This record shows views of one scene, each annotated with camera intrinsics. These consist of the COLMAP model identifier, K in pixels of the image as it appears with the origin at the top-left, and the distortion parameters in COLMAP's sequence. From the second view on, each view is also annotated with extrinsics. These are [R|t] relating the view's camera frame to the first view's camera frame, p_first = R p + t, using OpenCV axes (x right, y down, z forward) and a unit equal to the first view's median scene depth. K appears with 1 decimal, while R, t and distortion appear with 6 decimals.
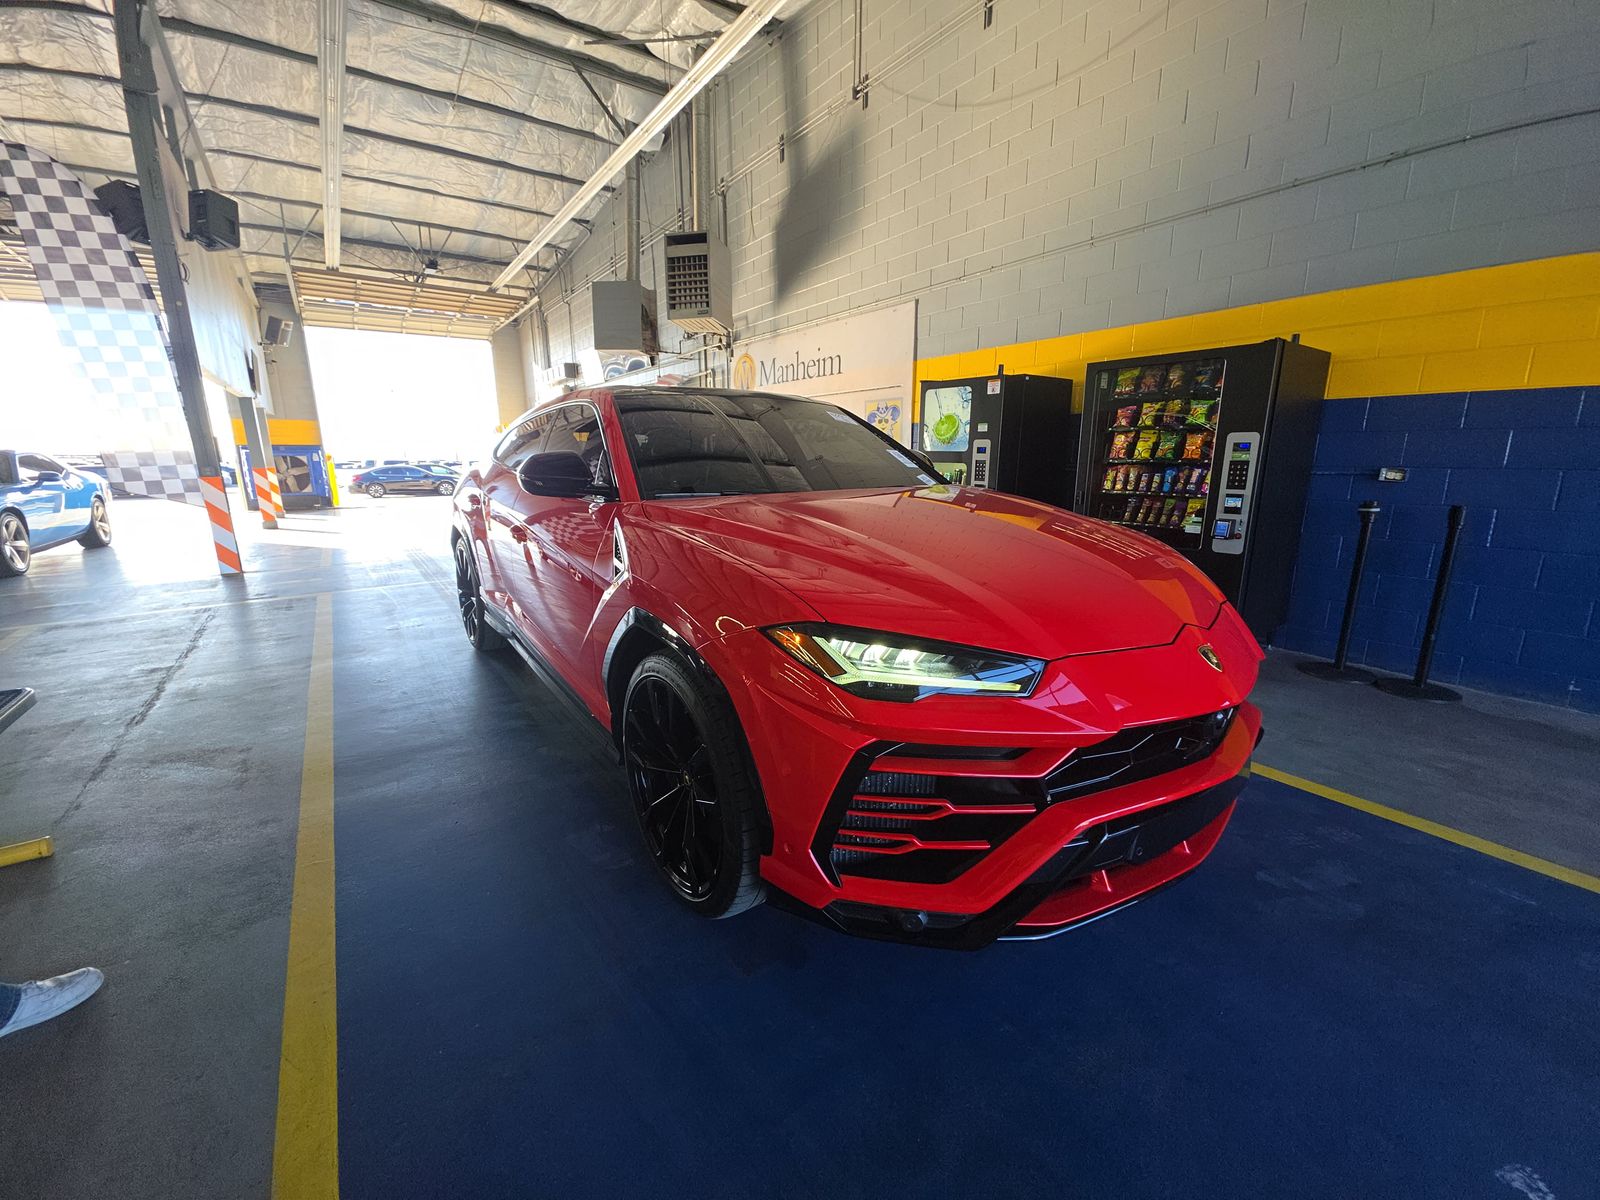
lens RADIAL K [[638.5, 0, 797.8], [0, 638.5, 600.4], [0, 0, 1]] dist [0.016317, -0.010460]
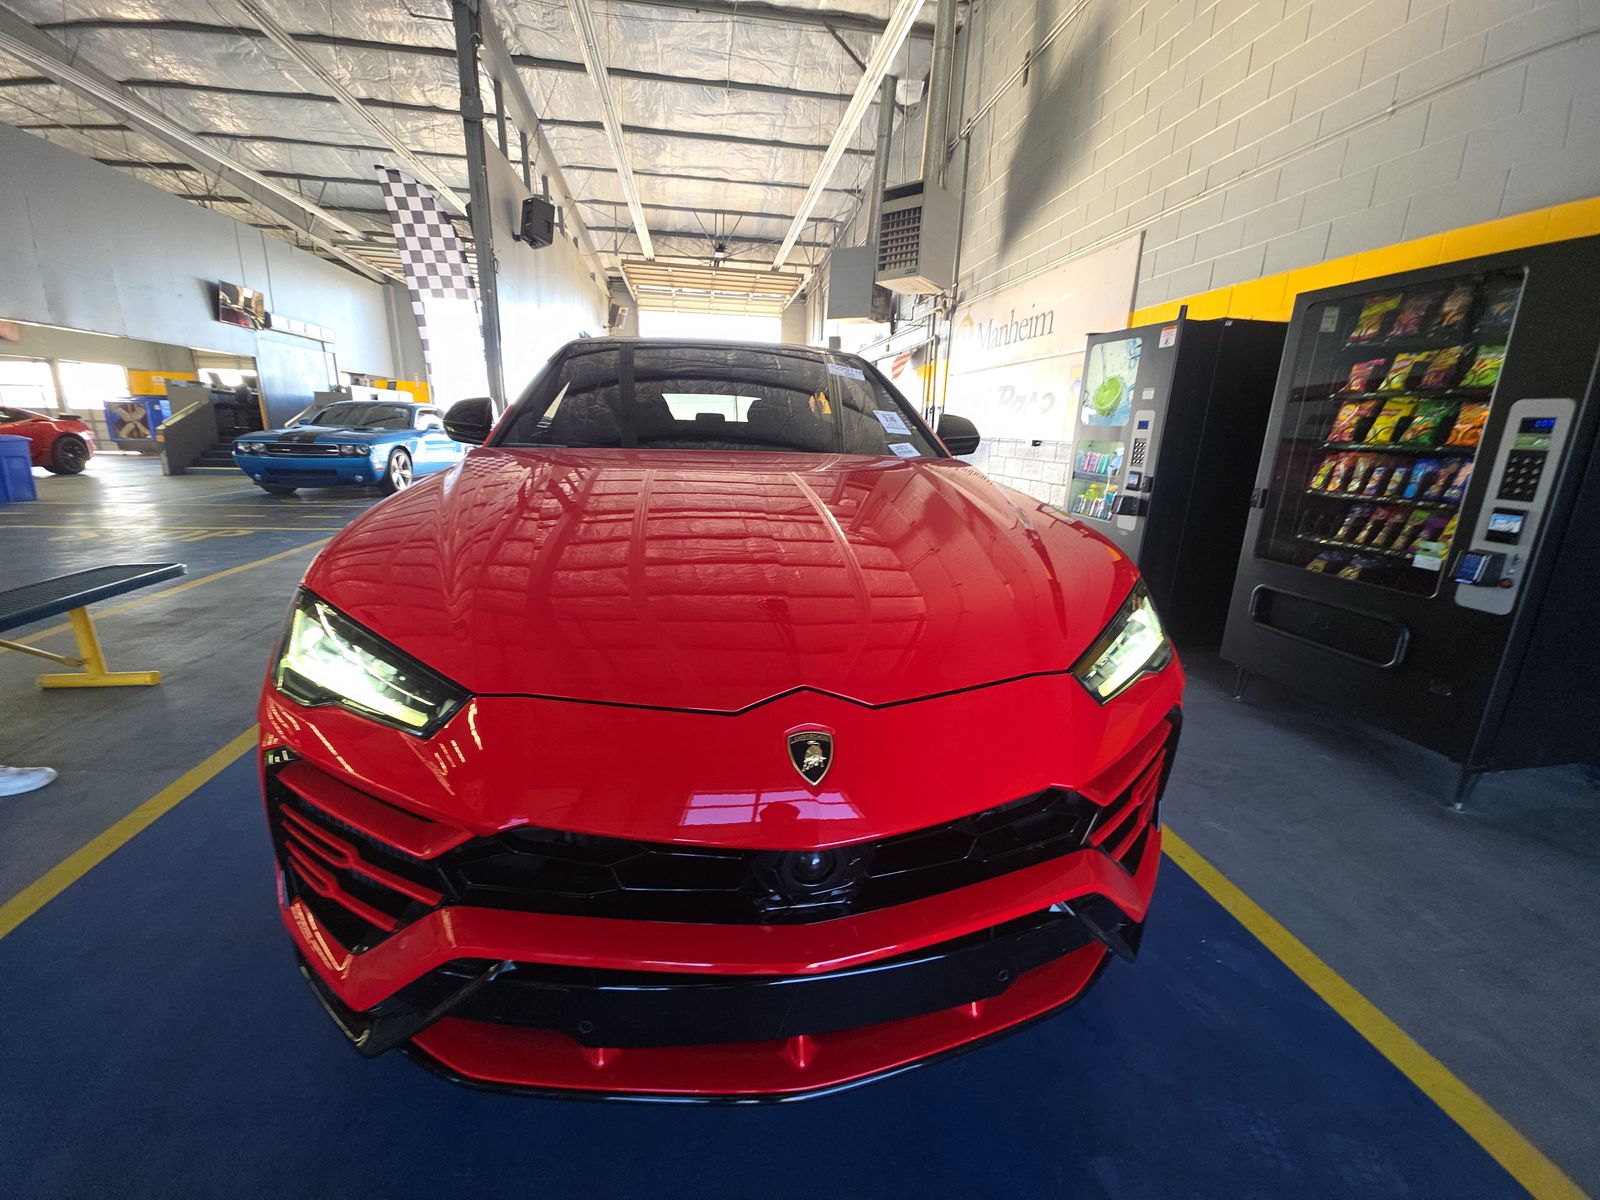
lens RADIAL K [[640.0, 0, 791.1], [0, 640.0, 597.4], [0, 0, 1]] dist [0.013654, -0.005954]
pose [[0.889881, 0.148885, -0.431214, 0.188590], [-0.136914, 0.988832, 0.058870, -0.017554], [0.435163, 0.006652, 0.900327, 0.106530]]
